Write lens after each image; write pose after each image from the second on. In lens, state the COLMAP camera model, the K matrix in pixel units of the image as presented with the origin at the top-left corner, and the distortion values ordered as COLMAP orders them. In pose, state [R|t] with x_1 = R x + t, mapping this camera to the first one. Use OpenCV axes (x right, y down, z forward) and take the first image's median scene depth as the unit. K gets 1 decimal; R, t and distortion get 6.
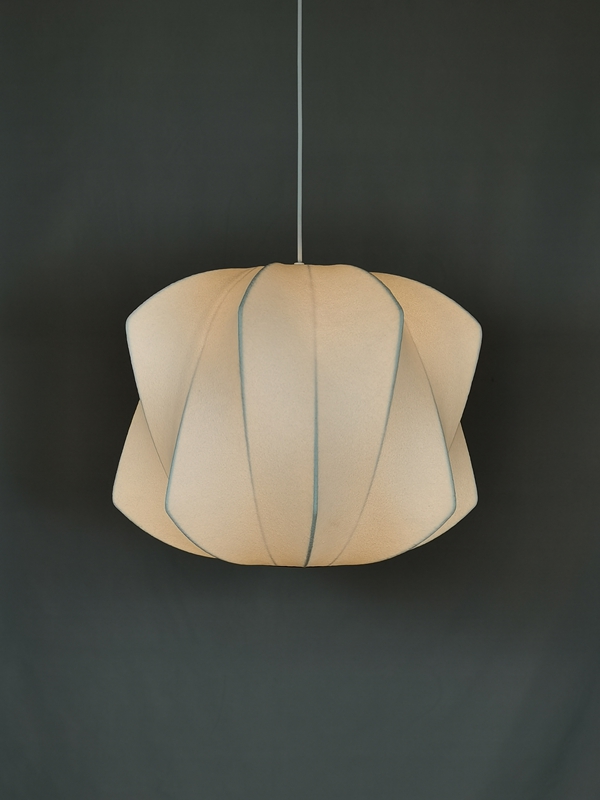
lens RADIAL K [[1107.3, 0, 316.0], [0, 1107.3, 394.5], [0, 0, 1]] dist [0.117257, 0.000000]
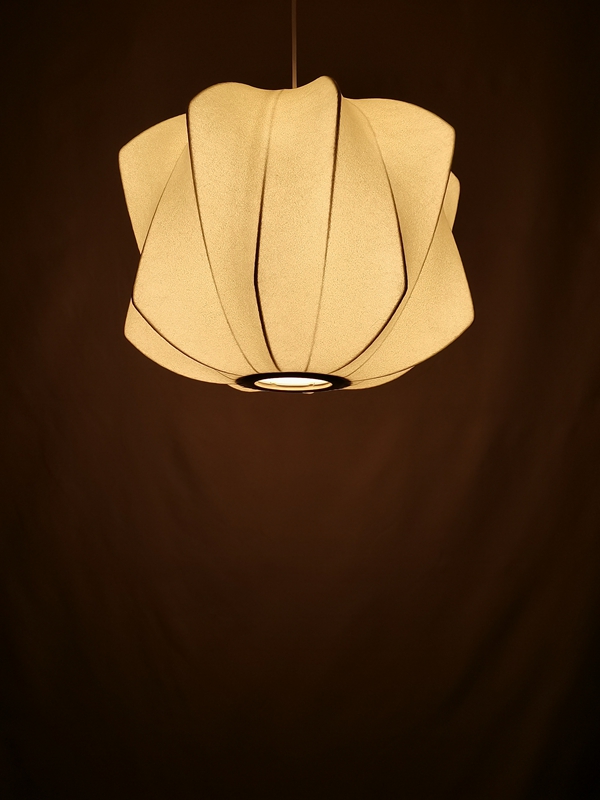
lens RADIAL K [[1107.3, 0, 315.3], [0, 1107.3, 402.0], [0, 0, 1]] dist [0.117257, 0.000000]
pose [[0.875968, 0.073013, 0.476811, -0.543493], [-0.016054, 0.992343, -0.122462, 0.325929], [-0.482102, 0.099619, 0.870433, 0.114265]]
